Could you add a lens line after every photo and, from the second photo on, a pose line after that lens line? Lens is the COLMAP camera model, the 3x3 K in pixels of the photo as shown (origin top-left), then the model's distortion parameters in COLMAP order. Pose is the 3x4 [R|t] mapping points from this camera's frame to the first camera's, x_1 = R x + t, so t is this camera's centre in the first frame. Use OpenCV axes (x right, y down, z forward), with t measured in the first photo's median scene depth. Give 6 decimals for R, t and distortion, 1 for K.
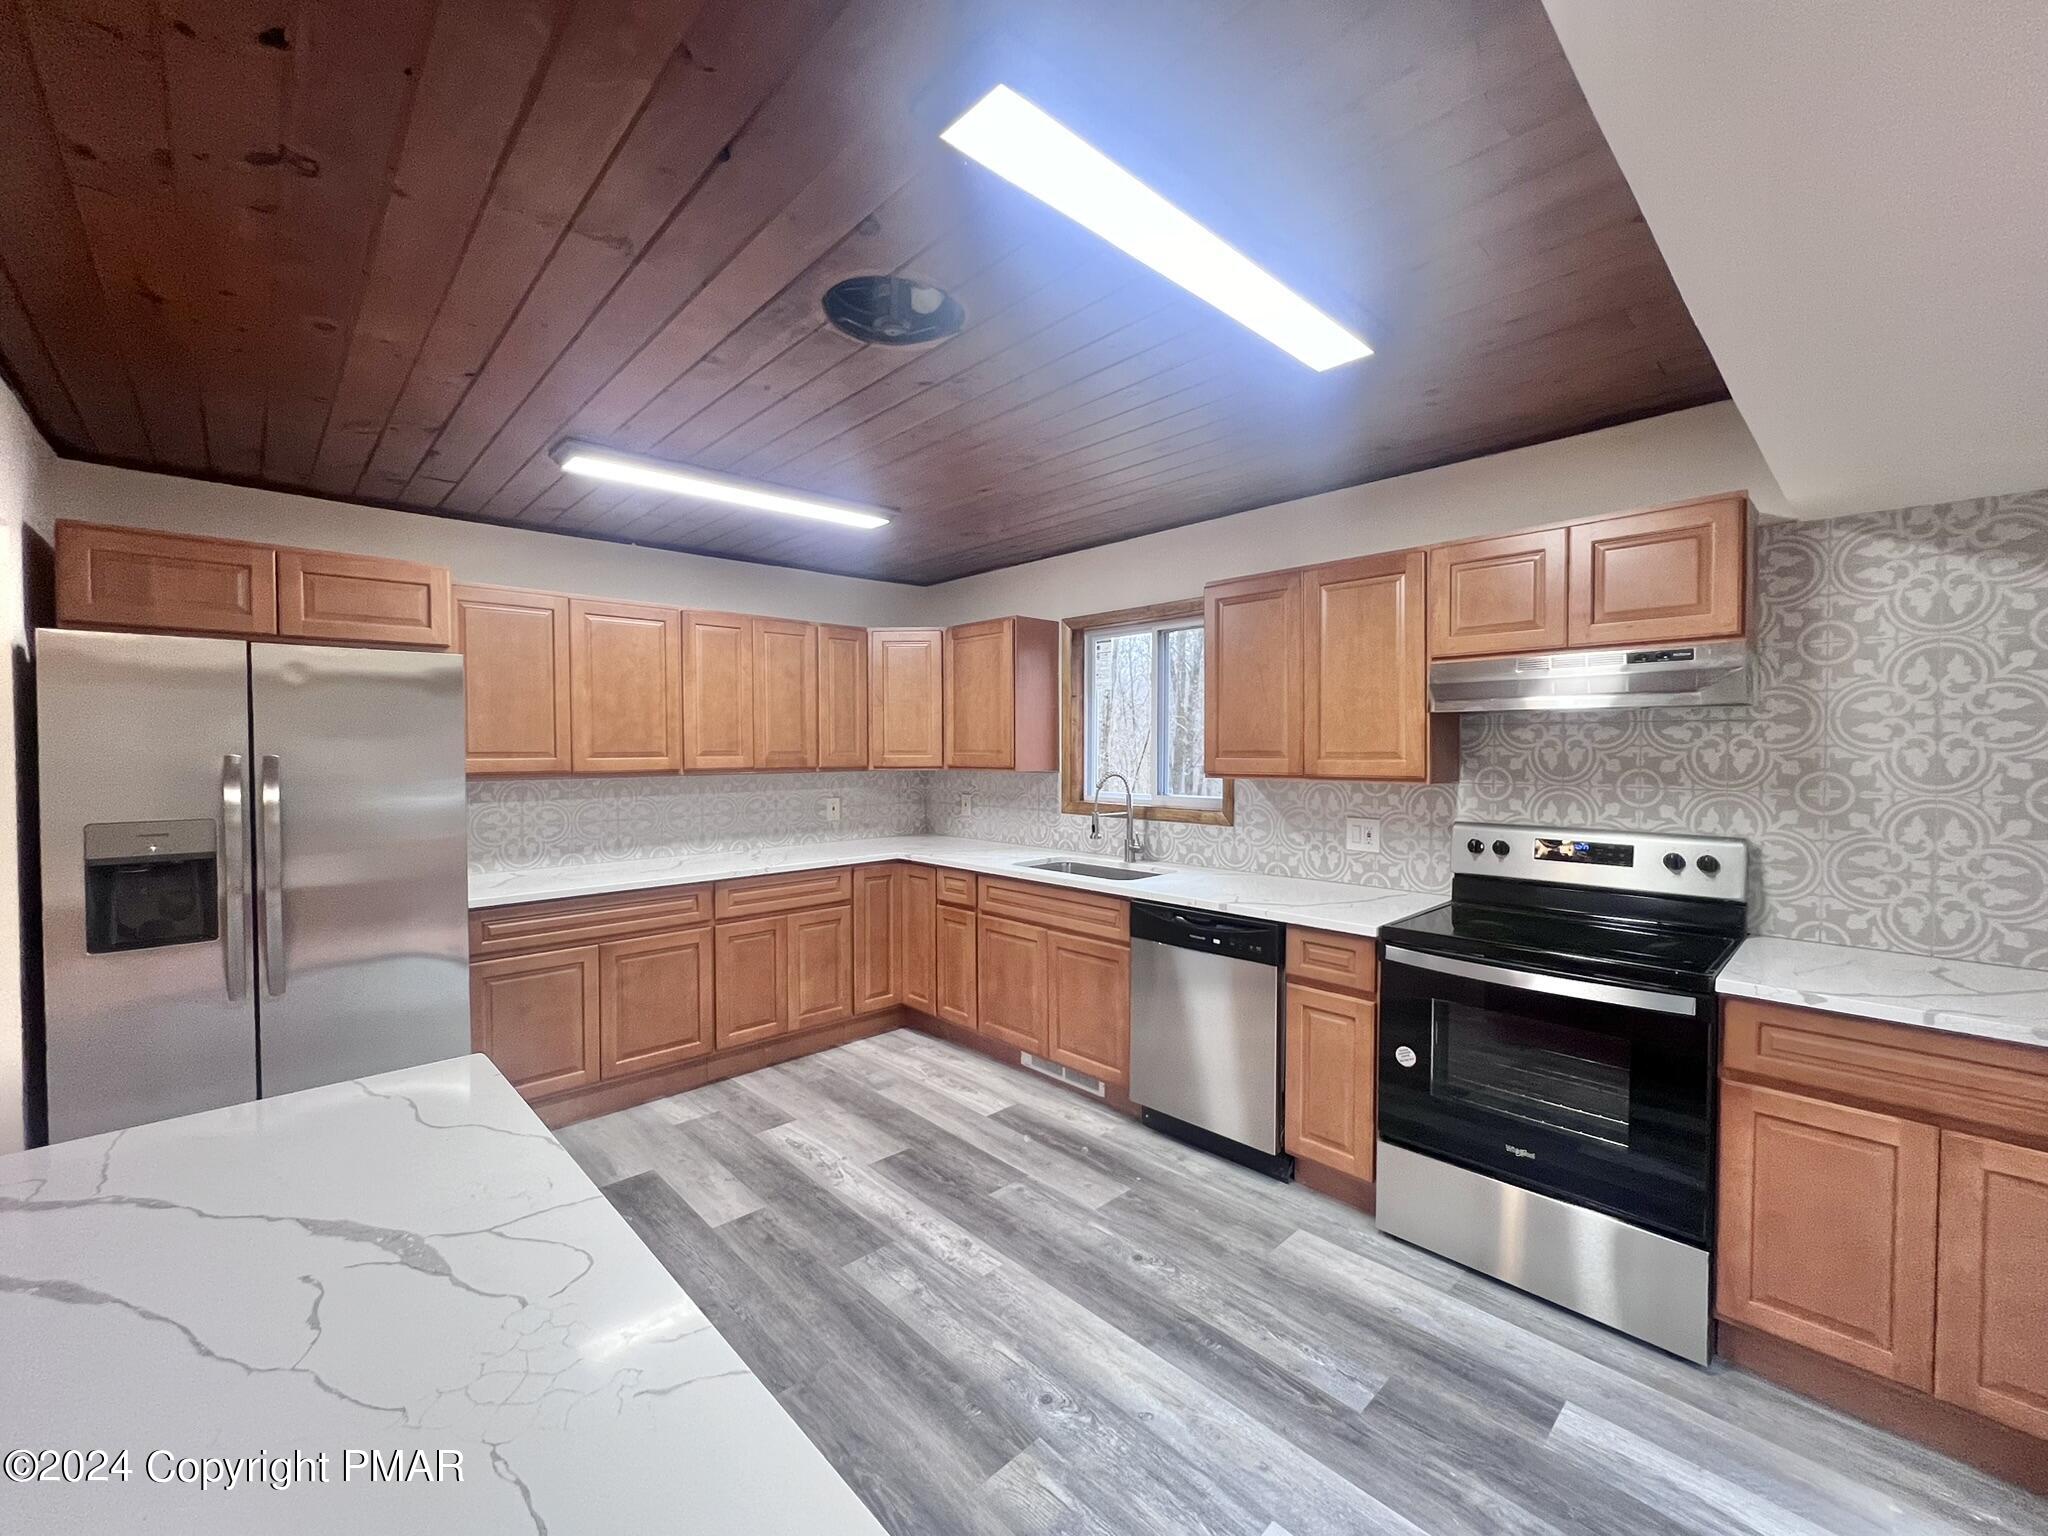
lens RADIAL K [[835.0, 0, 1021.2], [0, 835.0, 764.3], [0, 0, 1]] dist [-0.000998, 0.000984]
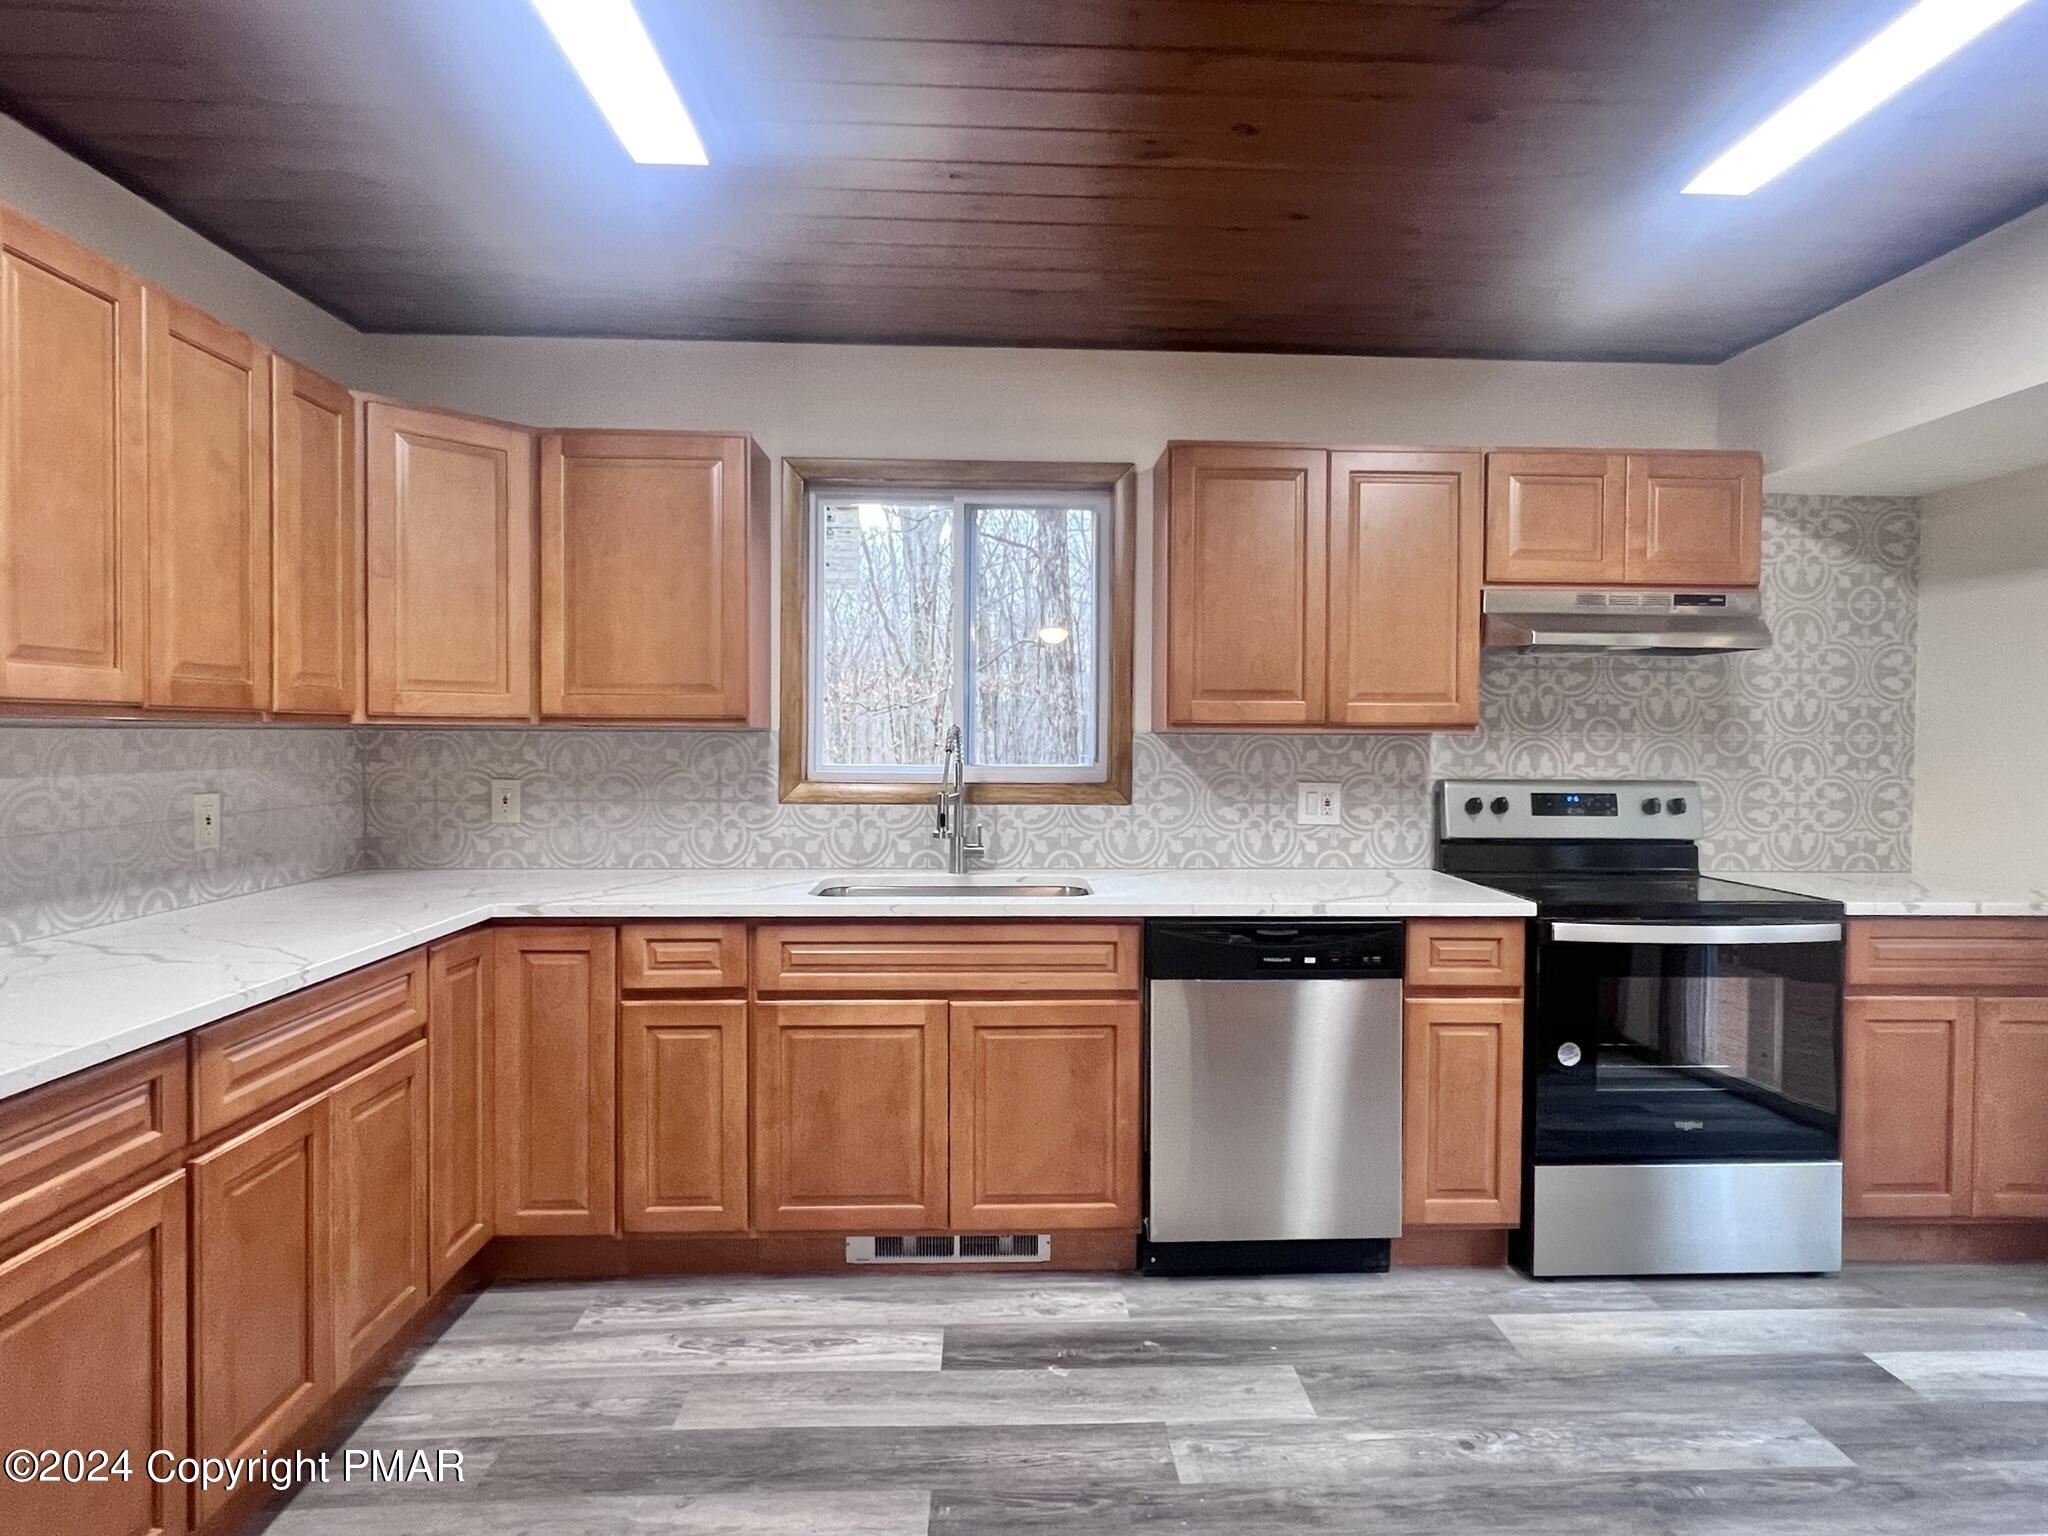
lens RADIAL K [[1130.4, 0, 1039.1], [0, 1130.4, 754.2], [0, 0, 1]] dist [-0.004442, 0.002029]
pose [[0.651669, -0.004917, 0.758487, -0.643095], [0.007059, 0.999975, 0.000418, 0.041415], [-0.758471, 0.005082, 0.651688, 0.583262]]
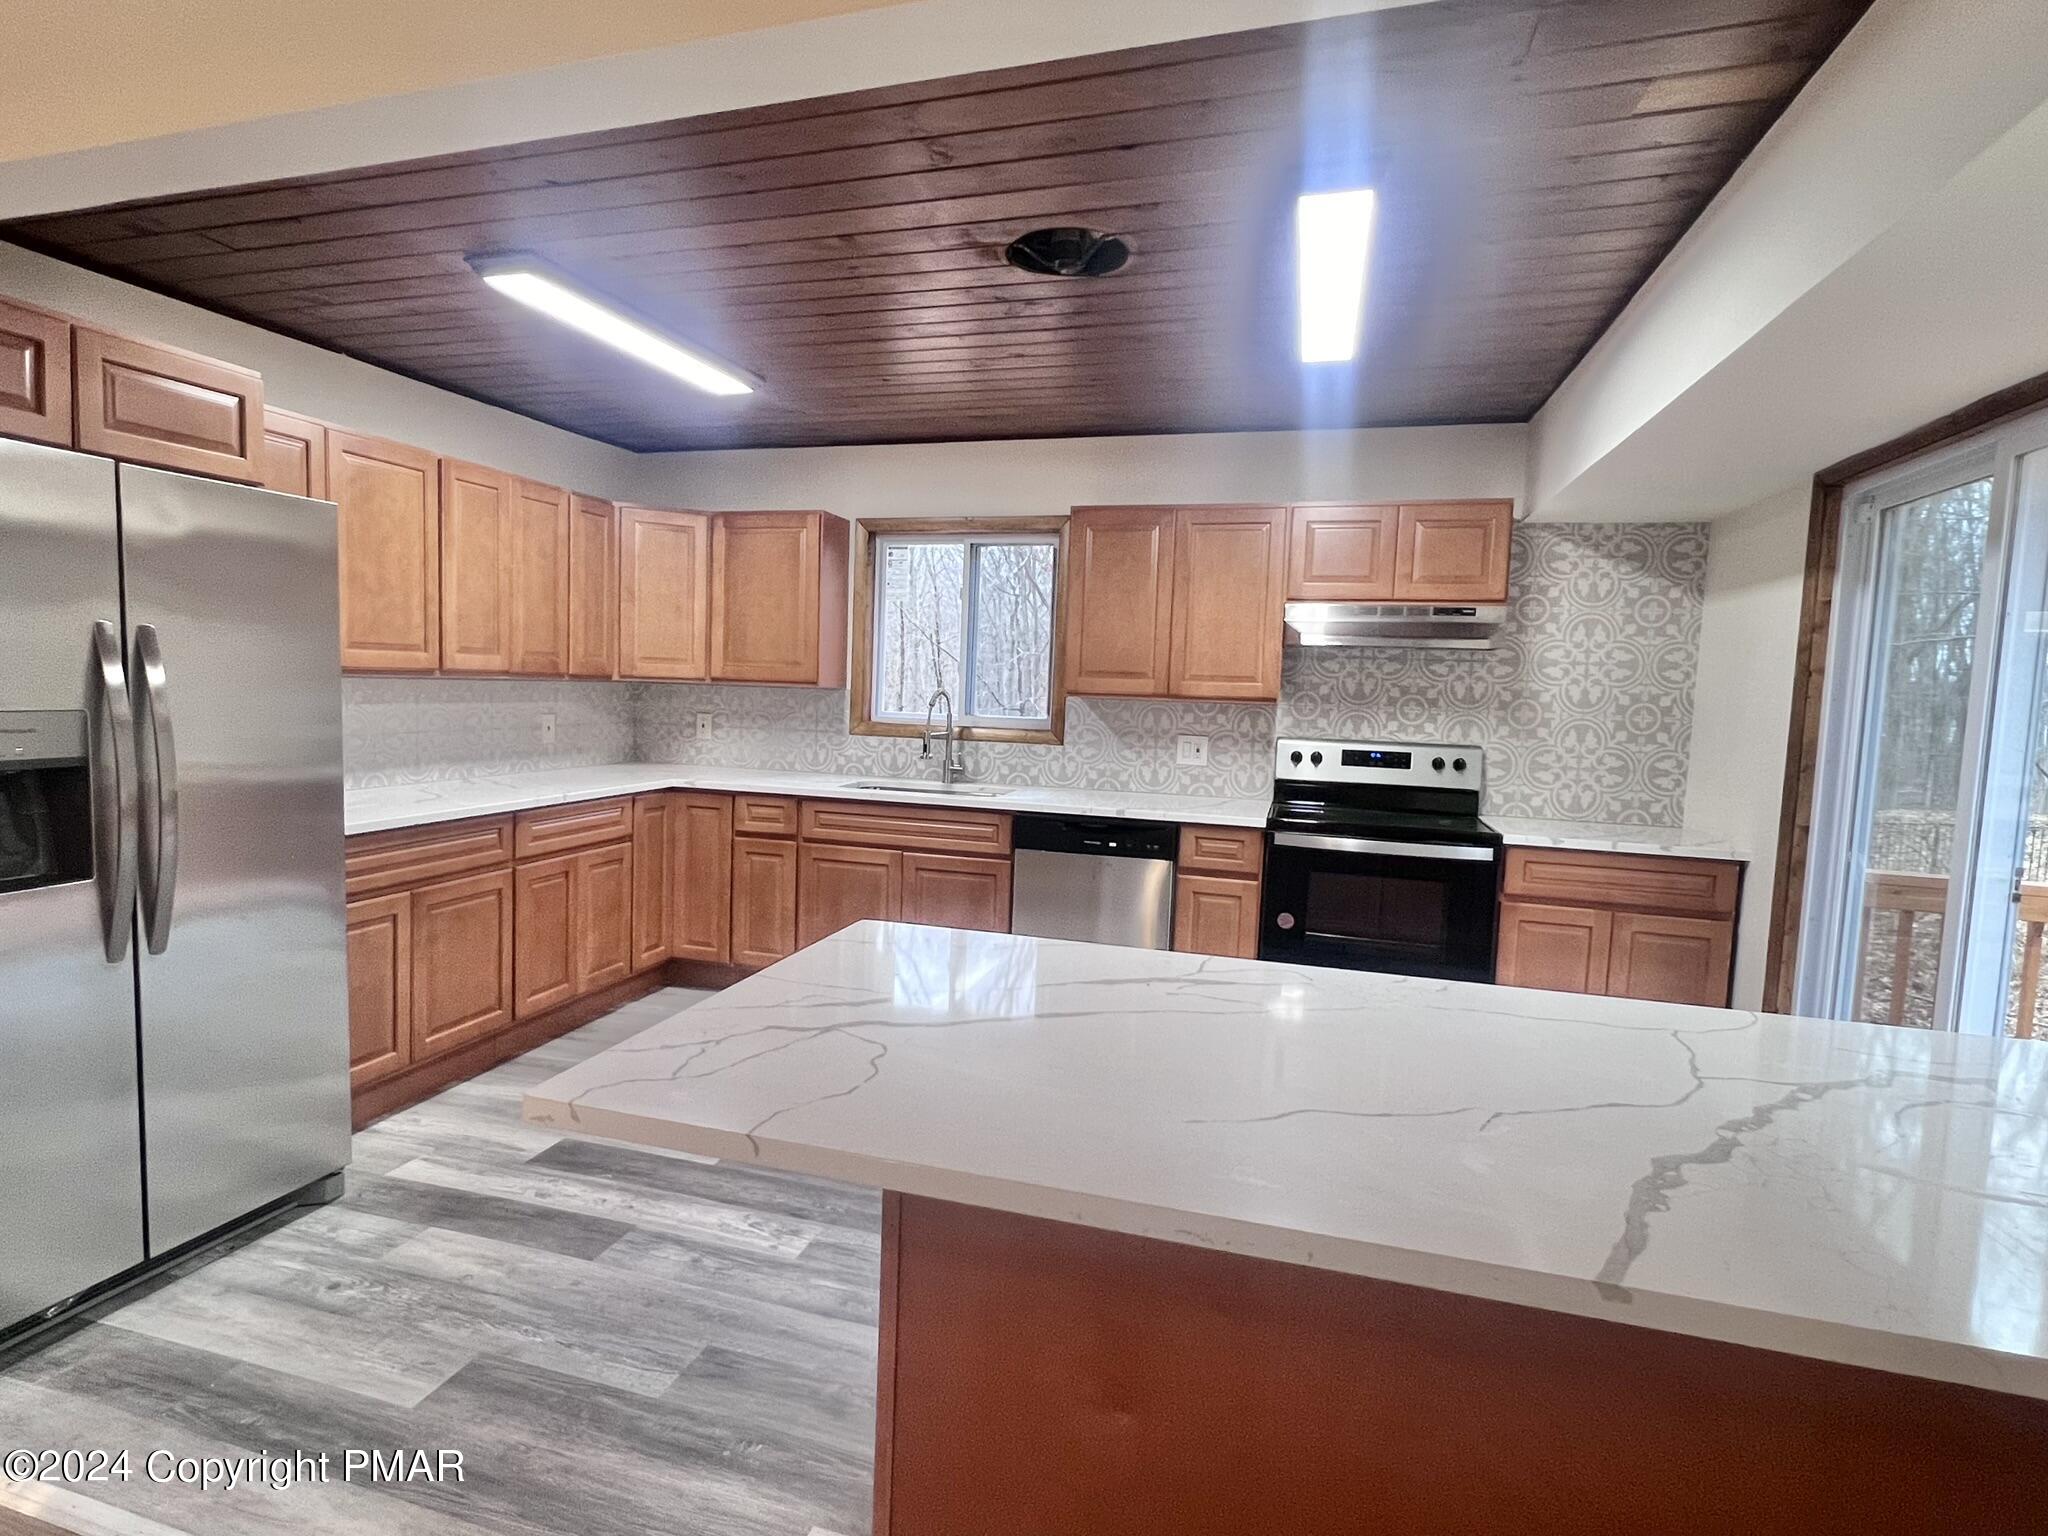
lens RADIAL K [[1092.2, 0, 957.7], [0, 1092.2, 772.7], [0, 0, 1]] dist [0.003106, -0.003844]
pose [[0.874571, -0.007324, 0.484842, -0.662342], [-0.026272, 0.997702, 0.062462, 0.035422], [-0.484185, -0.067365, 0.872369, -0.149254]]
